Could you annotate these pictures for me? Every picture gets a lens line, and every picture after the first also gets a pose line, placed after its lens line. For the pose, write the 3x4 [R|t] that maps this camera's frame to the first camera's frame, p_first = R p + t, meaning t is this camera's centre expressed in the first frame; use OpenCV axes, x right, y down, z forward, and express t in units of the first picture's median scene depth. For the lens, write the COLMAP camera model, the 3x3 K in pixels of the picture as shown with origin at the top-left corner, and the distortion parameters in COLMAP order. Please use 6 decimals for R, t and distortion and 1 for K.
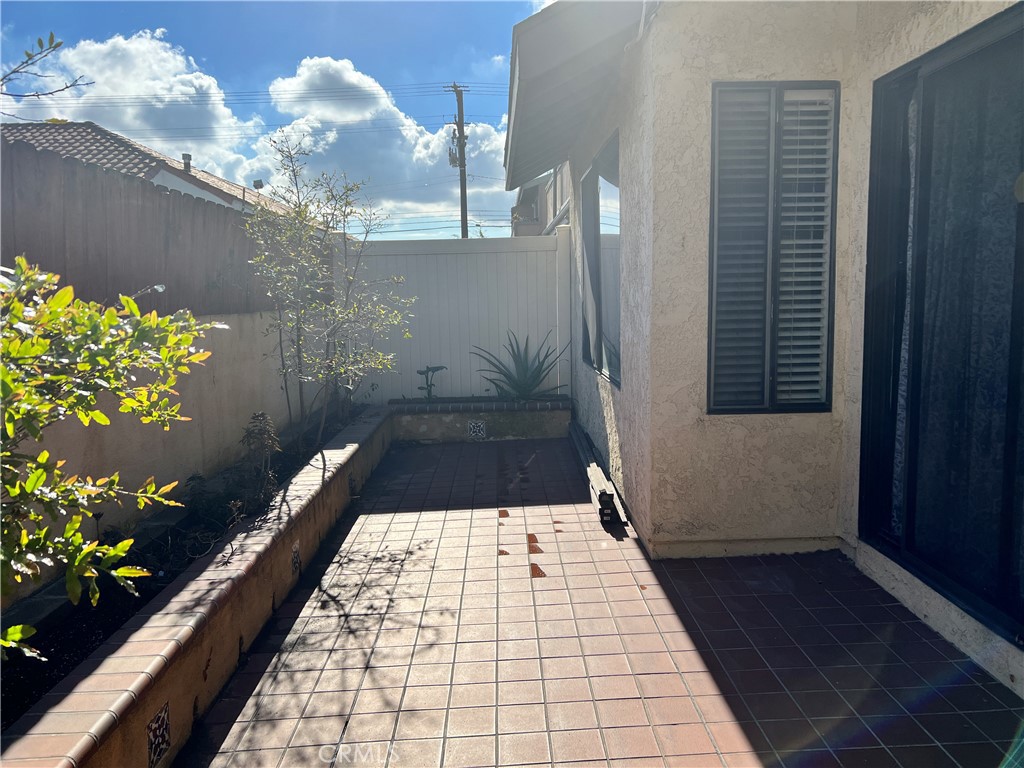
lens RADIAL K [[770.3, 0, 514.2], [0, 770.3, 384.1], [0, 0, 1]] dist [-0.000736, -0.004471]
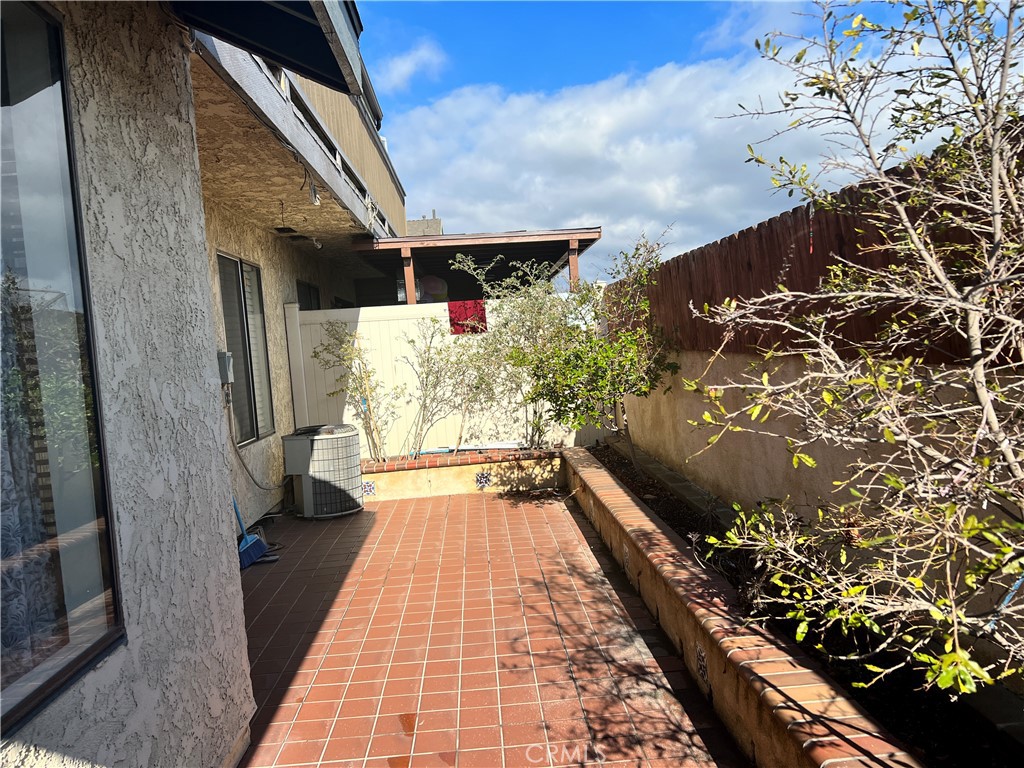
lens RADIAL K [[770.3, 0, 511.5], [0, 770.3, 384.2], [0, 0, 1]] dist [-0.000736, -0.004471]
pose [[-0.995512, 0.092282, -0.020963, -0.094687], [0.087383, 0.981440, 0.170705, -0.234304], [0.036327, 0.168107, -0.985099, 1.818964]]
